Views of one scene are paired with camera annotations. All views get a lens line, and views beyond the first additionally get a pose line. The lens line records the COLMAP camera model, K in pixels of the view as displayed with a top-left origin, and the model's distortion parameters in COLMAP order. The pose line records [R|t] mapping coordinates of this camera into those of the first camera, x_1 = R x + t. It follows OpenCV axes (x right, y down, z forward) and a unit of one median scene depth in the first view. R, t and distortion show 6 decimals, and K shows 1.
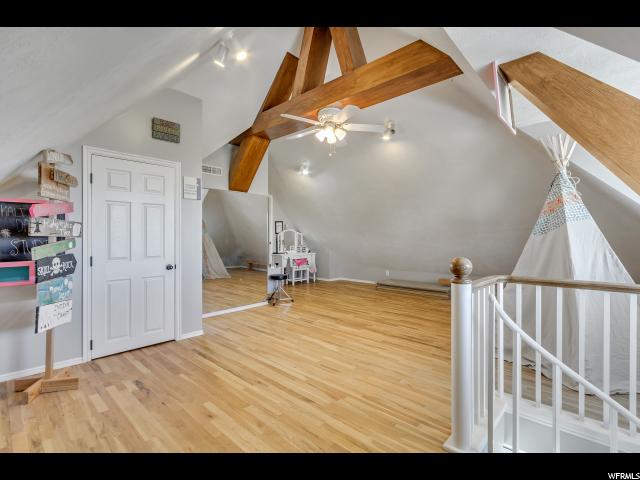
lens RADIAL K [[297.2, 0, 320.0], [0, 297.2, 237.8], [0, 0, 1]] dist [-0.000919, -0.000045]
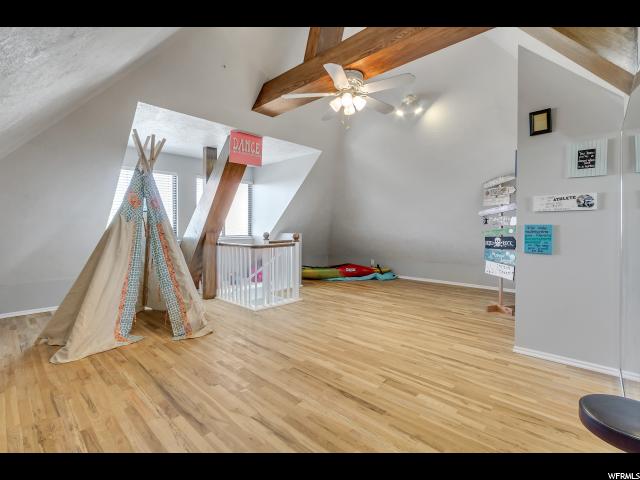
lens RADIAL K [[297.2, 0, 320.2], [0, 297.2, 236.2], [0, 0, 1]] dist [-0.000919, -0.000045]
pose [[-0.999928, 0.003827, 0.011343, 0.109141], [0.004080, 0.999742, 0.022339, 0.010114], [-0.011255, 0.022384, -0.999686, 1.991027]]
